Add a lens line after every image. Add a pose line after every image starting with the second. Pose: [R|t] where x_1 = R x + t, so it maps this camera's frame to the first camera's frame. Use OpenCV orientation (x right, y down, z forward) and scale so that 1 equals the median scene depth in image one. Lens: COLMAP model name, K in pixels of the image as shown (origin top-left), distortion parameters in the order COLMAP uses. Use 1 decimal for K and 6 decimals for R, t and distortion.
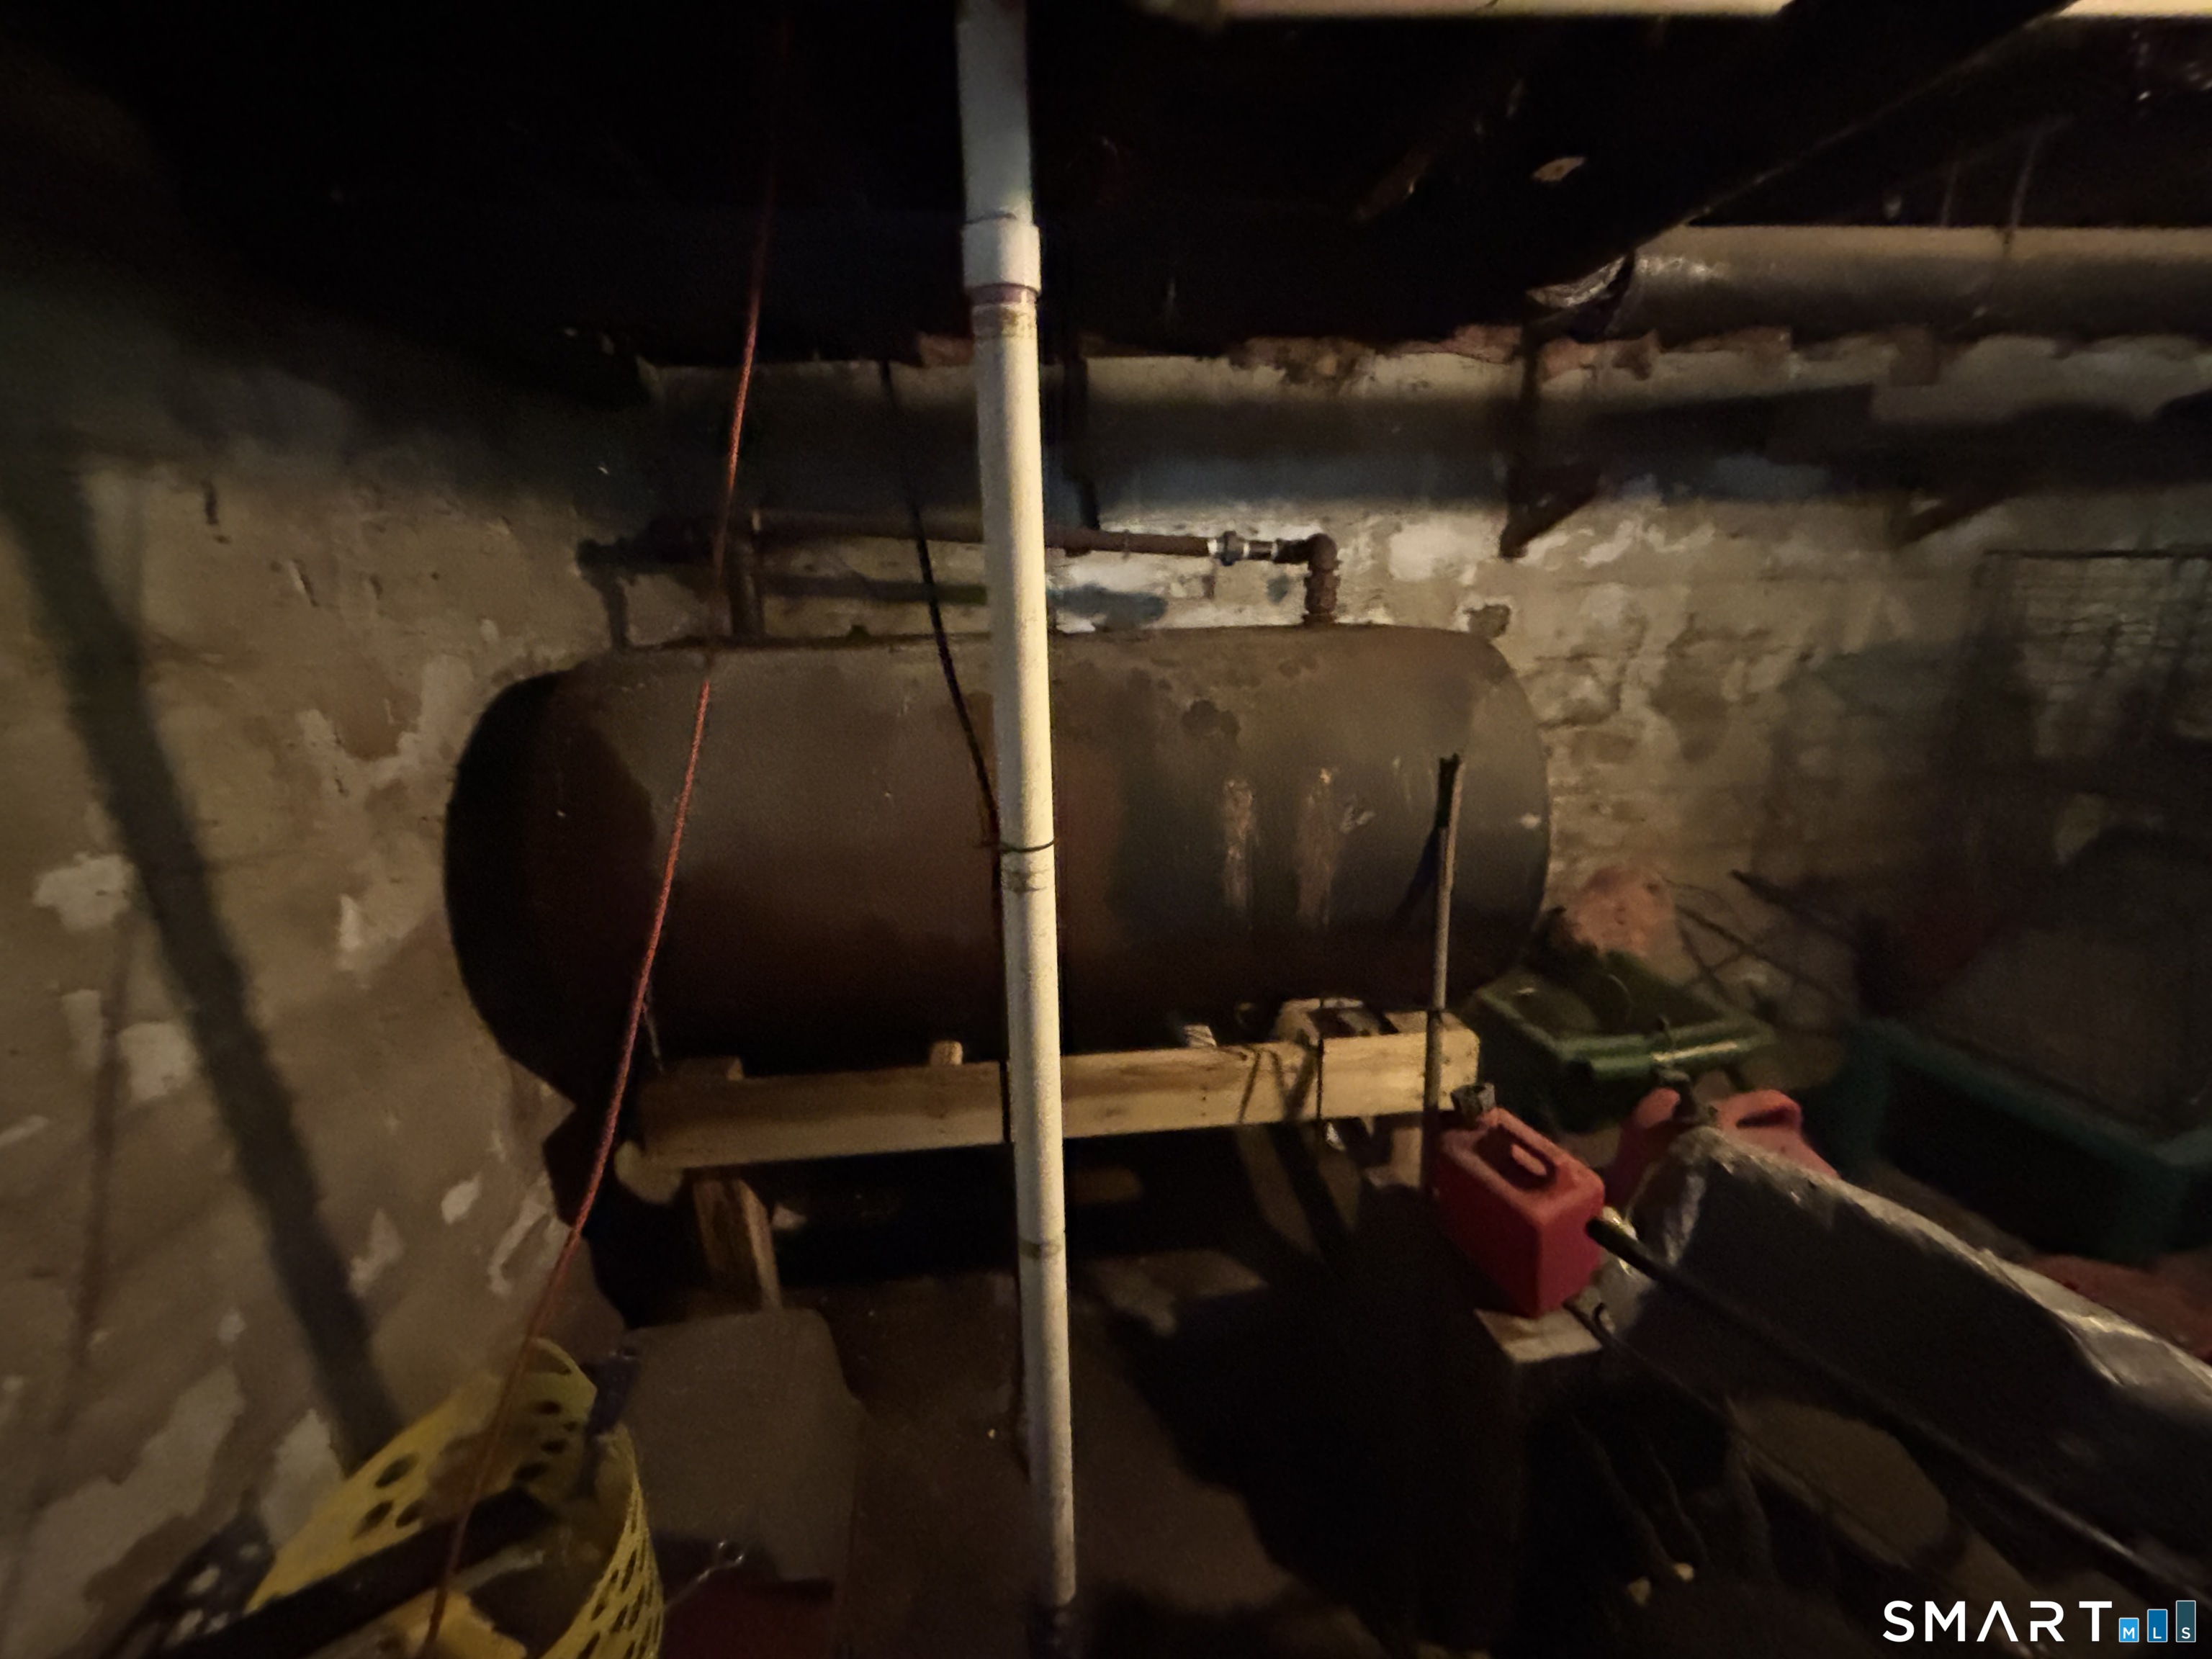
lens RADIAL K [[888.0, 0, 1110.8], [0, 888.0, 834.2], [0, 0, 1]] dist [-0.002106, -0.000207]
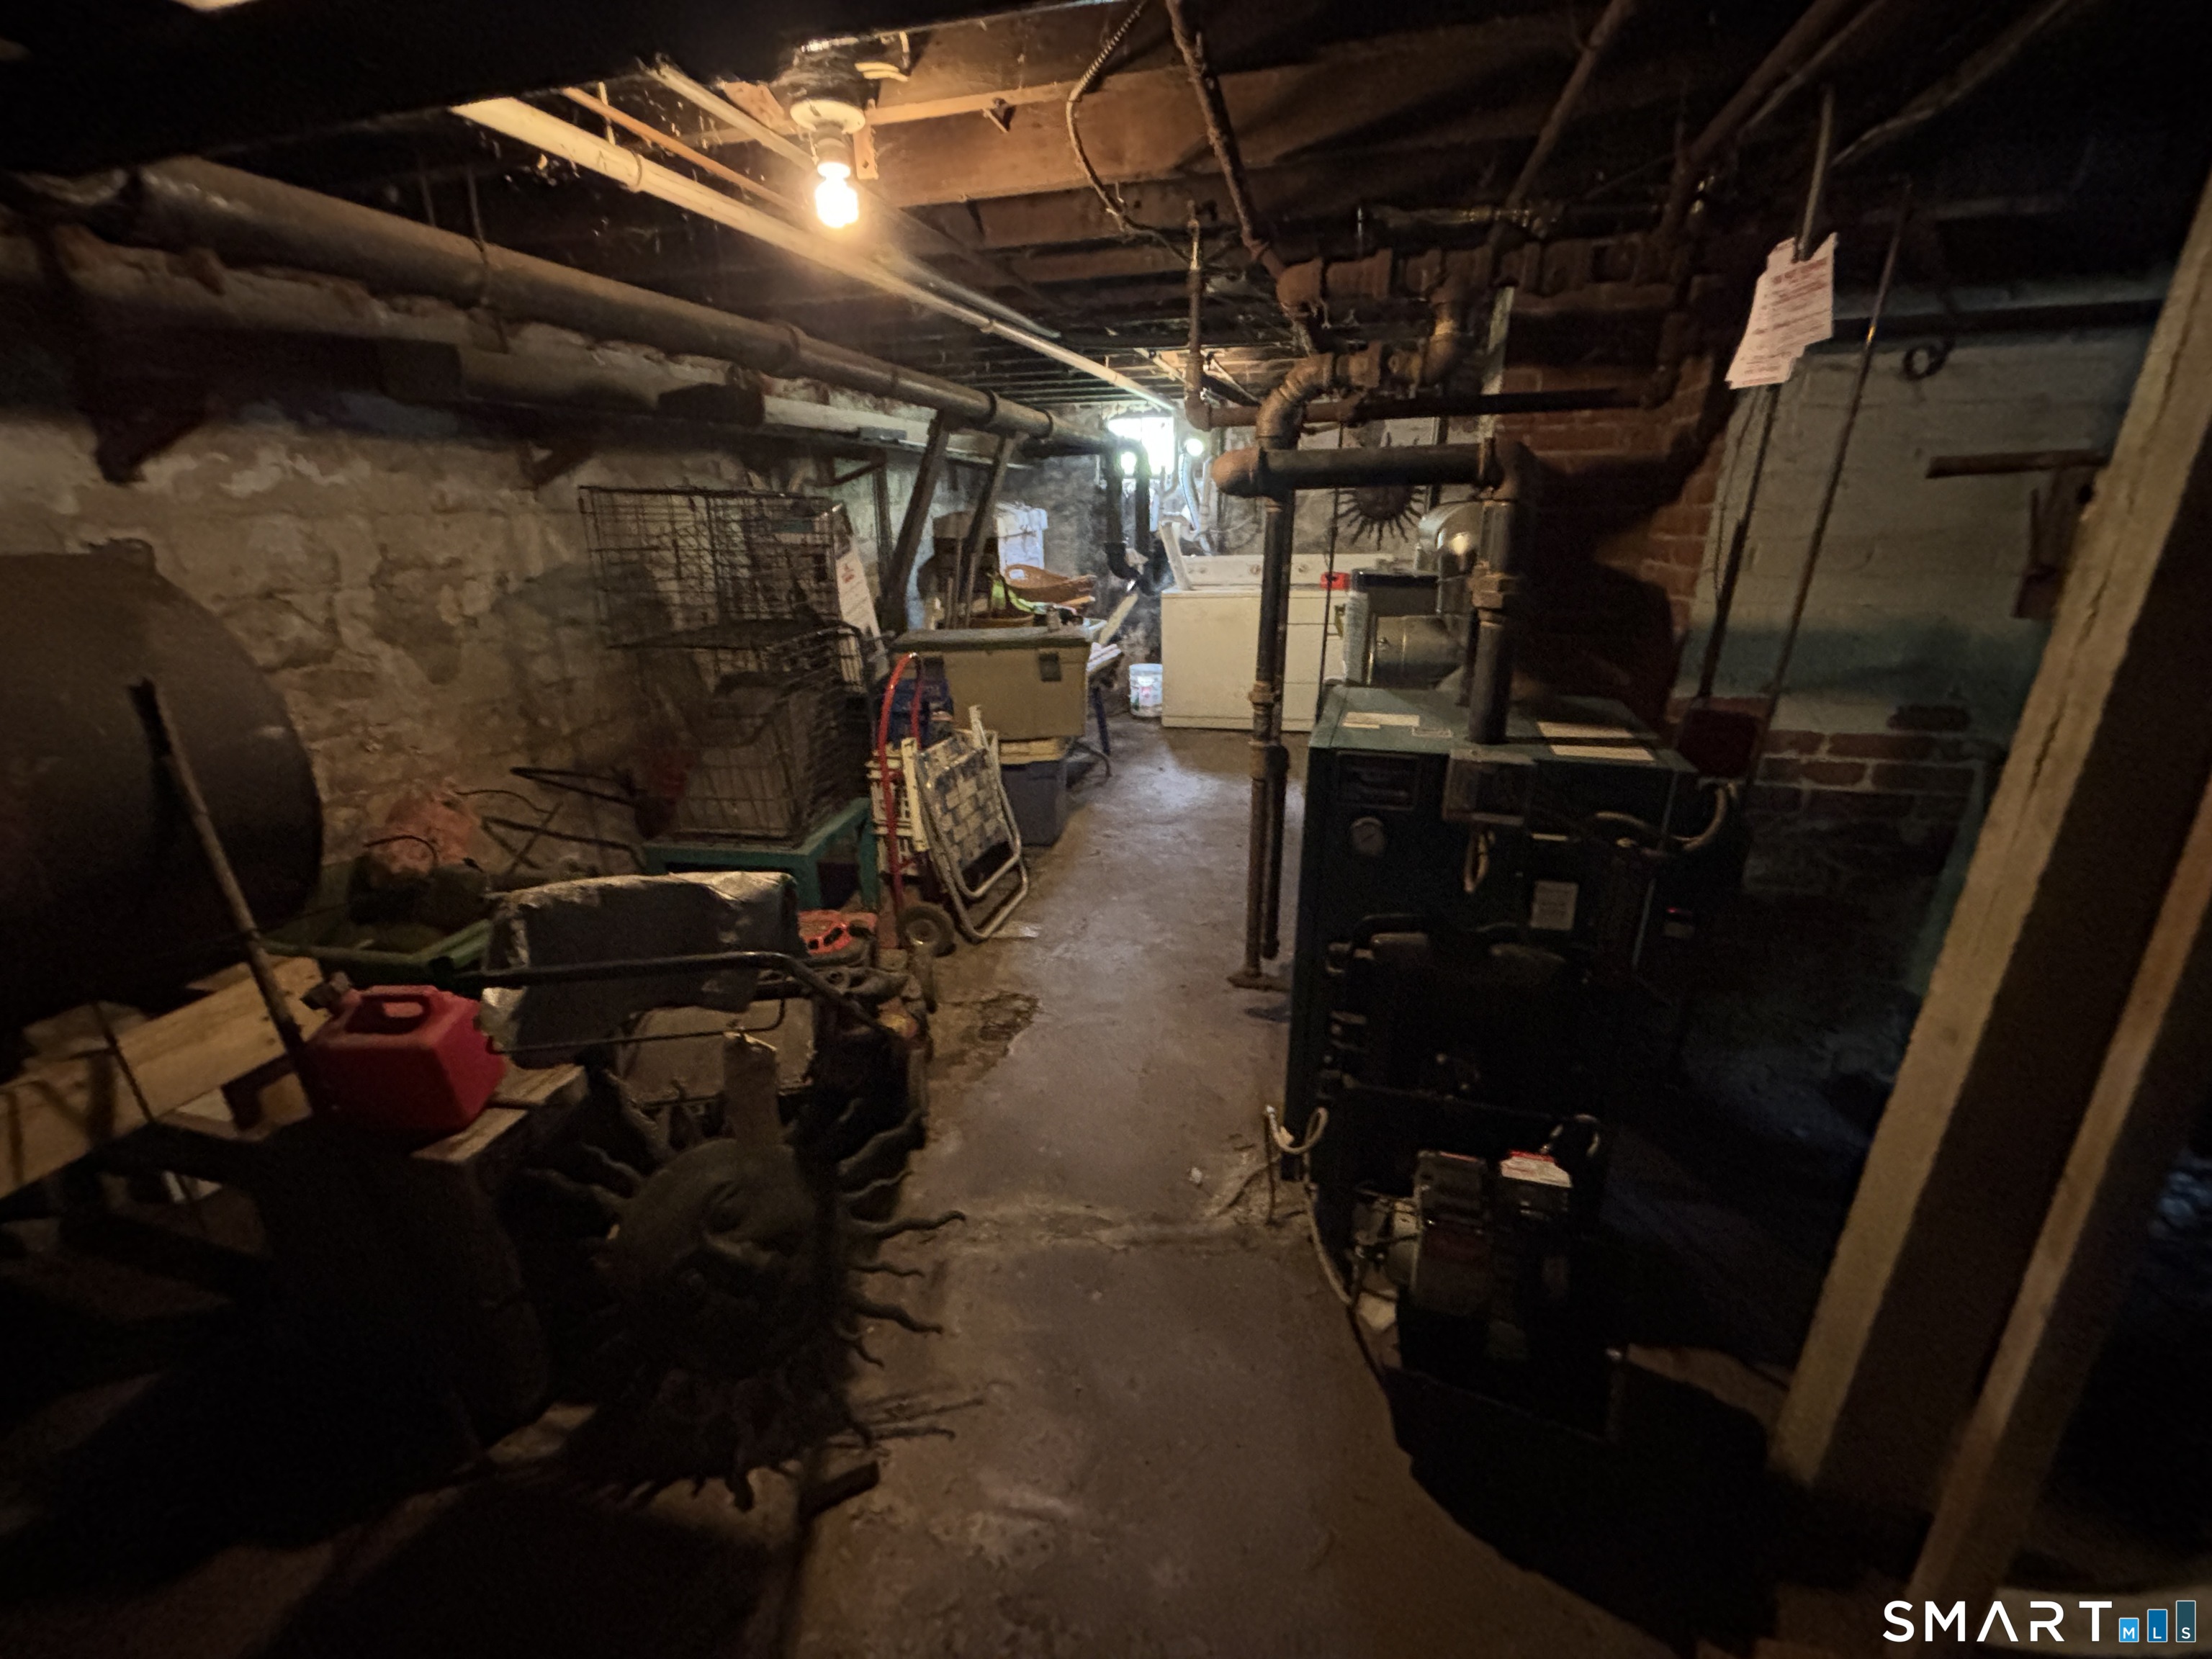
lens RADIAL K [[888.0, 0, 1110.8], [0, 888.0, 834.2], [0, 0, 1]] dist [-0.002106, -0.000207]
pose [[0.349803, -0.299597, 0.887626, -0.075946], [0.254930, 0.942171, 0.217542, 0.067193], [-0.901470, 0.150186, 0.405950, -0.154473]]
